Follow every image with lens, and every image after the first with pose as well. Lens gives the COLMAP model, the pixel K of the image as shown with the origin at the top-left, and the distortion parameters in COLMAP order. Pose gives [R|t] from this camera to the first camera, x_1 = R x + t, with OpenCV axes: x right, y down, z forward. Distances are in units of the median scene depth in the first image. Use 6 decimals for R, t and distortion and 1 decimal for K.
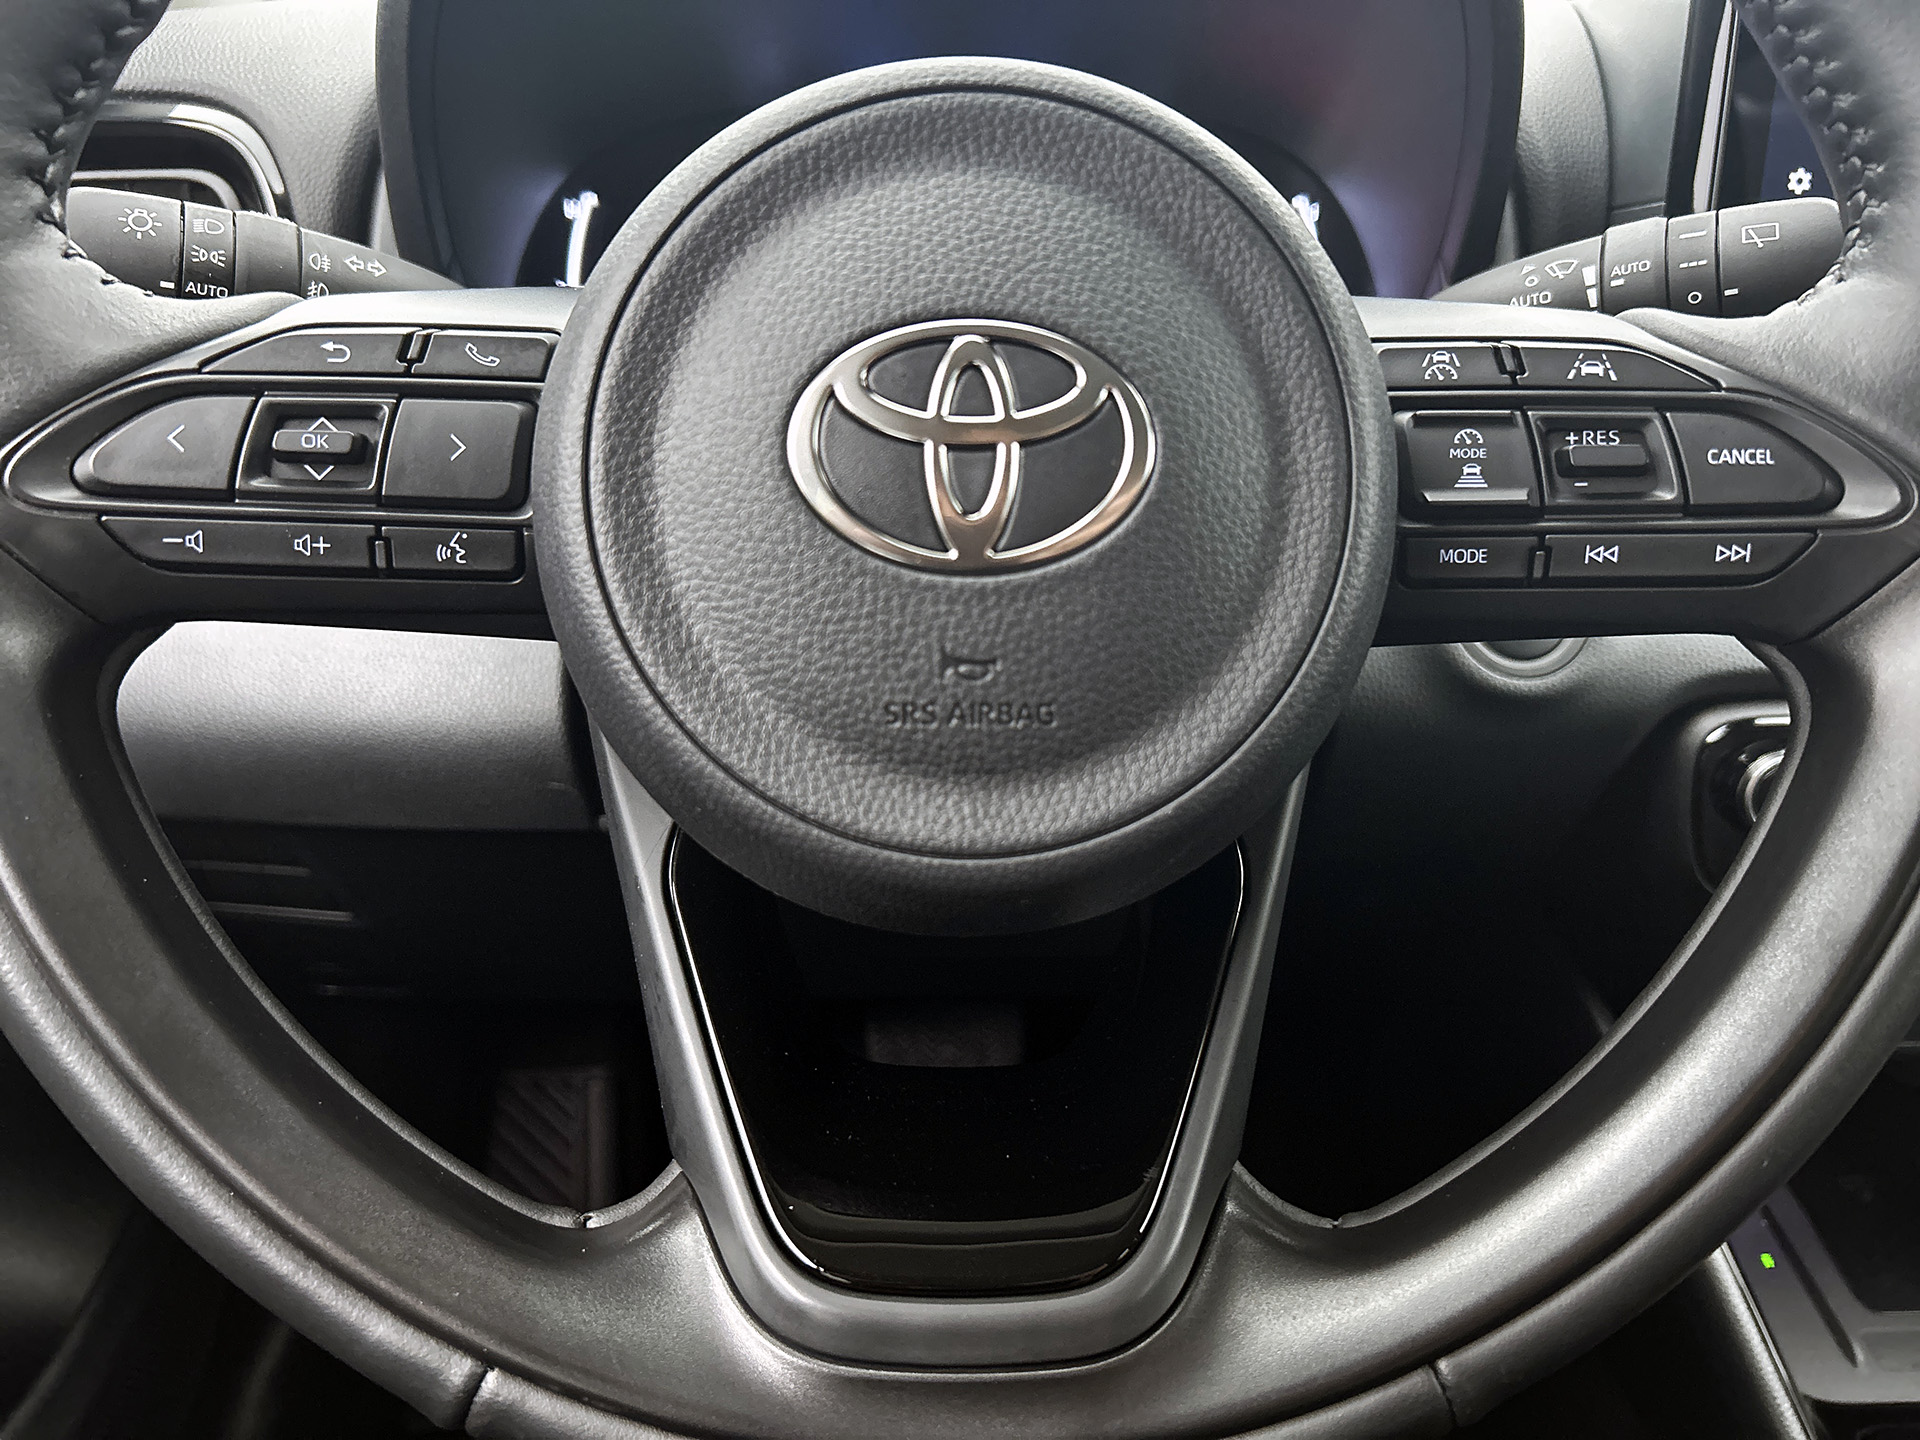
lens RADIAL K [[1455.2, 0, 952.7], [0, 1455.2, 710.8], [0, 0, 1]] dist [0.040276, -0.045328]
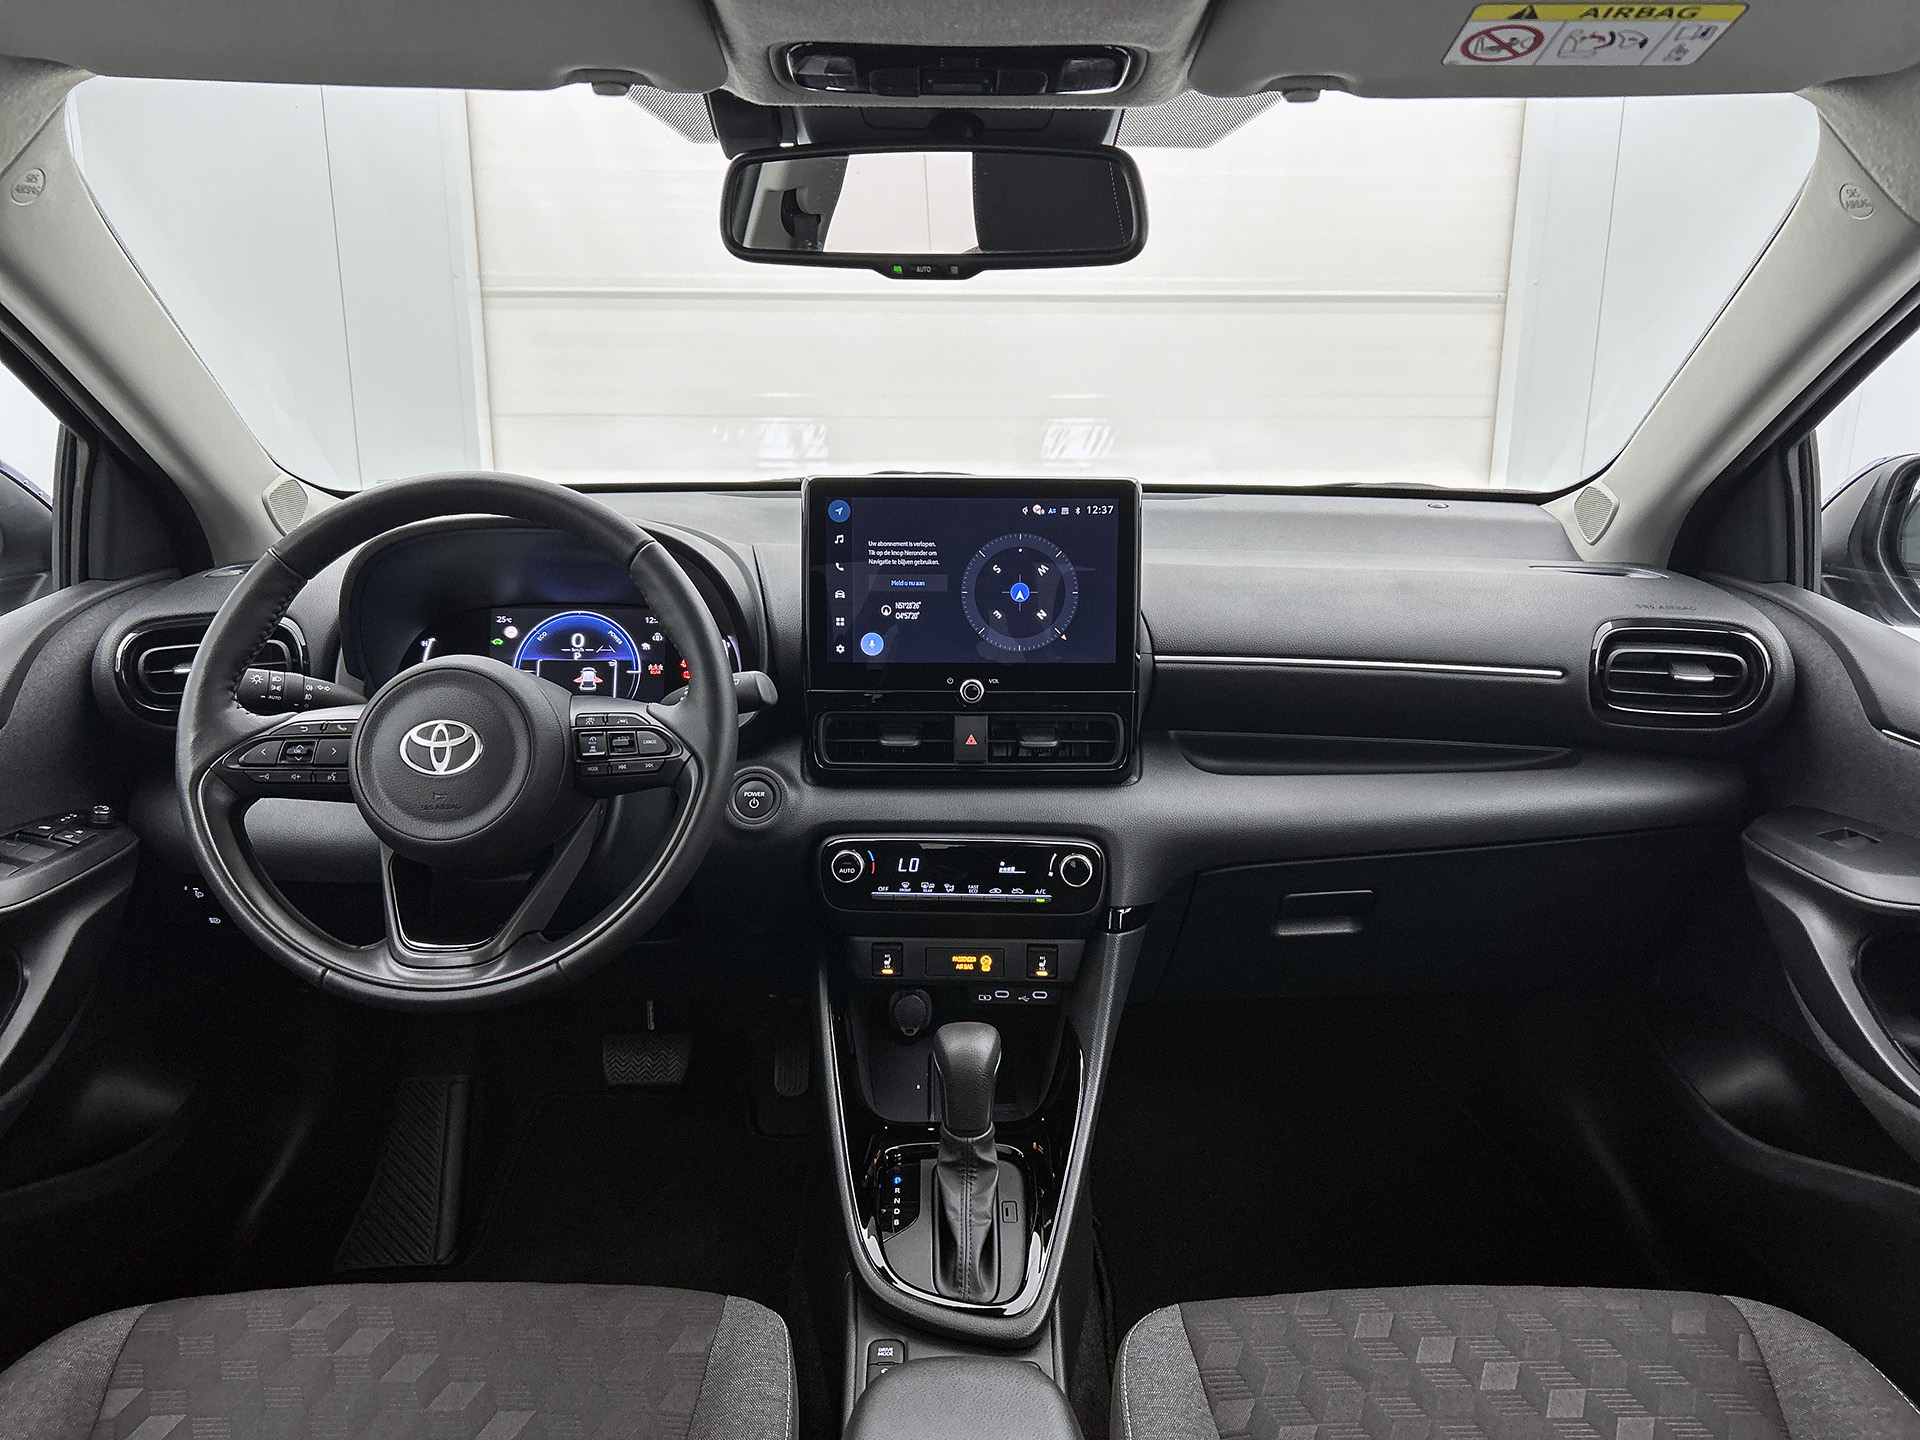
lens RADIAL K [[1455.2, 0, 974.3], [0, 1455.2, 711.0], [0, 0, 1]] dist [0.040276, -0.045328]
pose [[0.999143, -0.033733, -0.023983, 1.528084], [0.029525, 0.986970, -0.158174, 0.401867], [0.029006, 0.157331, 0.987120, -2.949065]]
